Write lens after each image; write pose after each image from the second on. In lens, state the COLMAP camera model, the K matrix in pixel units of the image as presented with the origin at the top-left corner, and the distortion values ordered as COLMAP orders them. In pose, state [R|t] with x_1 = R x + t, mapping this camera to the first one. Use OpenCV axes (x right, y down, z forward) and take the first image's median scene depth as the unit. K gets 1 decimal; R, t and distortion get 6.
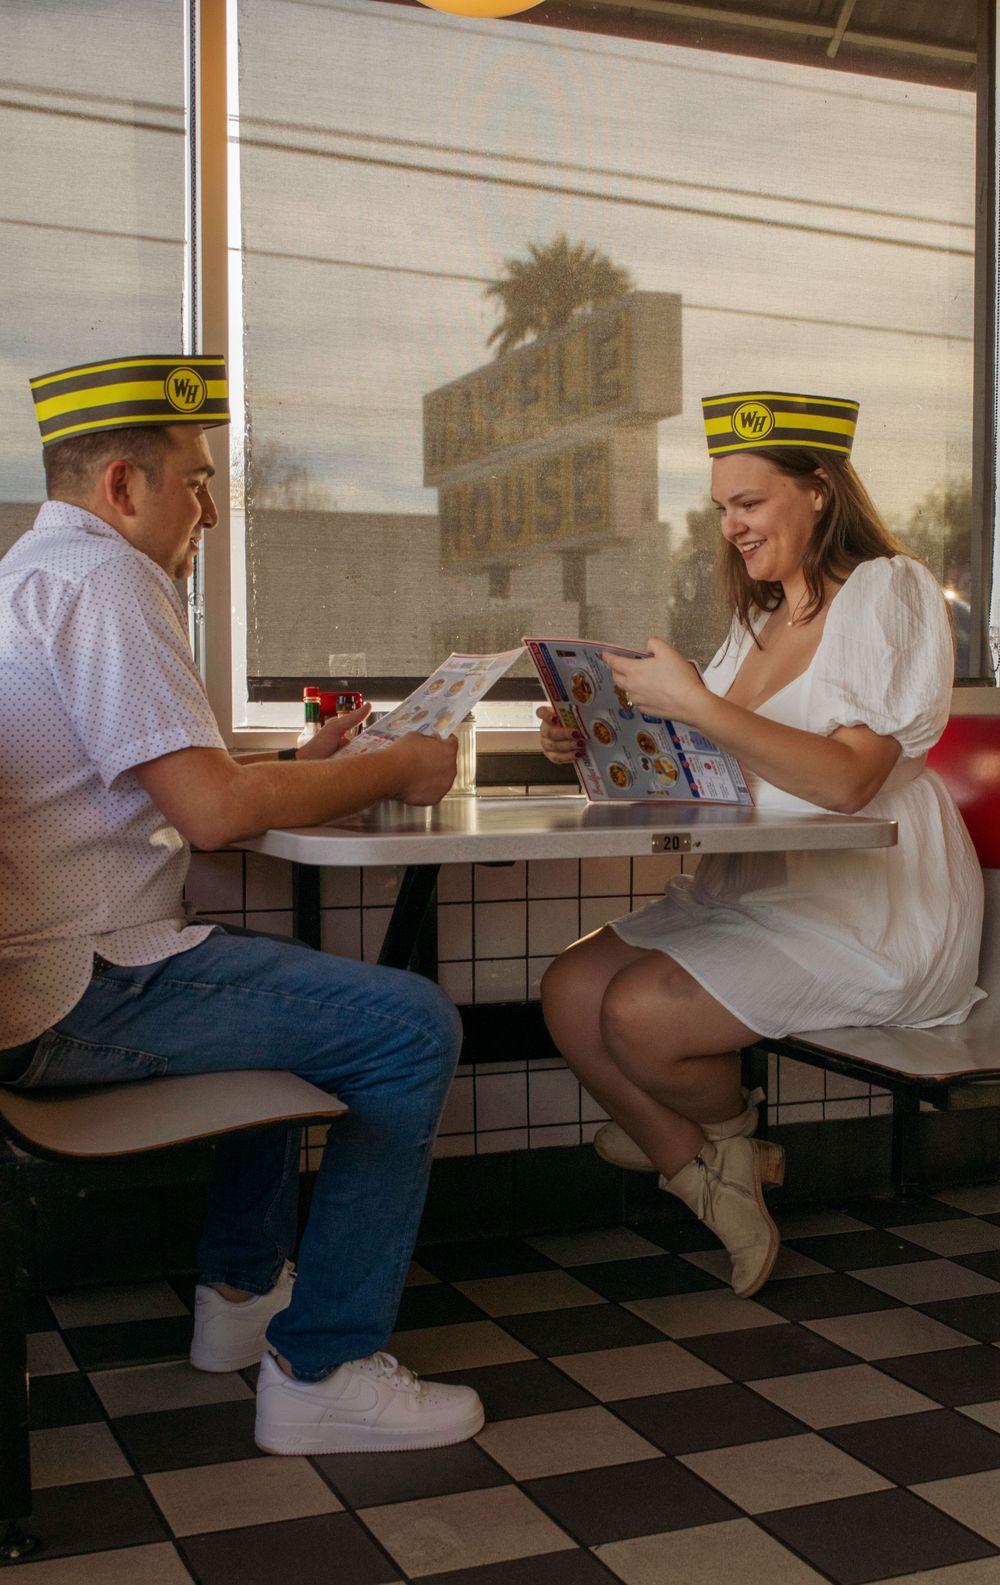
lens RADIAL K [[1918.5, 0, 500.0], [0, 1918.5, 792.5], [0, 0, 1]] dist [0.026044, -0.006806]
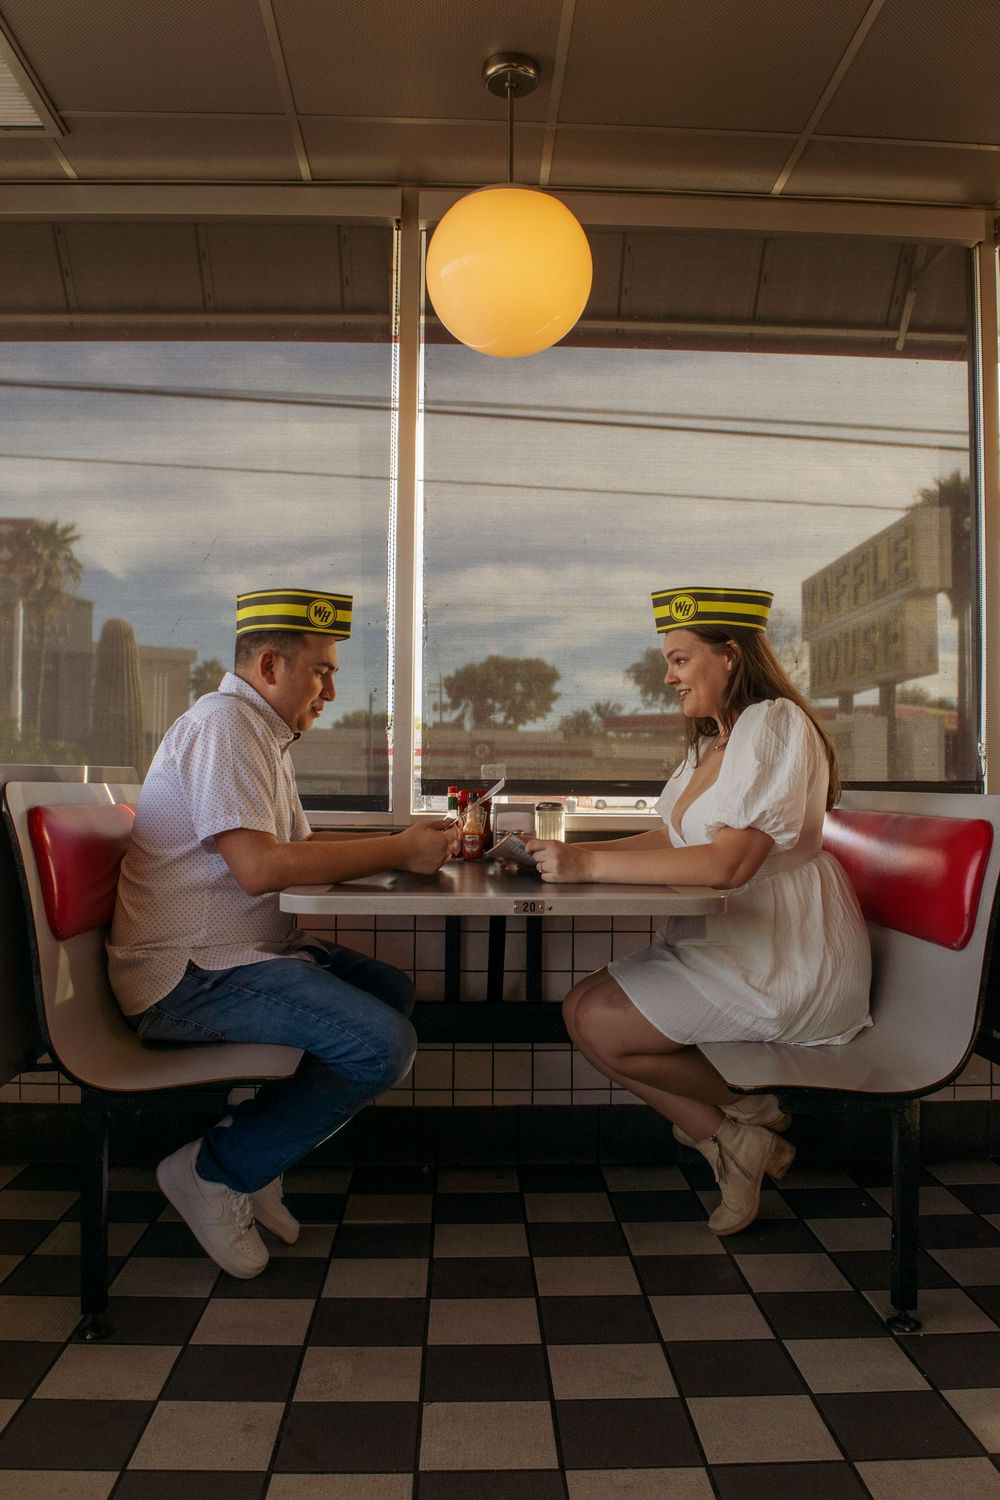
lens RADIAL K [[1203.1, 0, 501.1], [0, 1203.1, 729.8], [0, 0, 1]] dist [-0.028026, -0.011107]
pose [[0.937478, -0.006469, -0.347985, 0.315828], [-0.022926, 0.996508, -0.080290, -0.027110], [0.347289, 0.083248, 0.934056, 0.120541]]
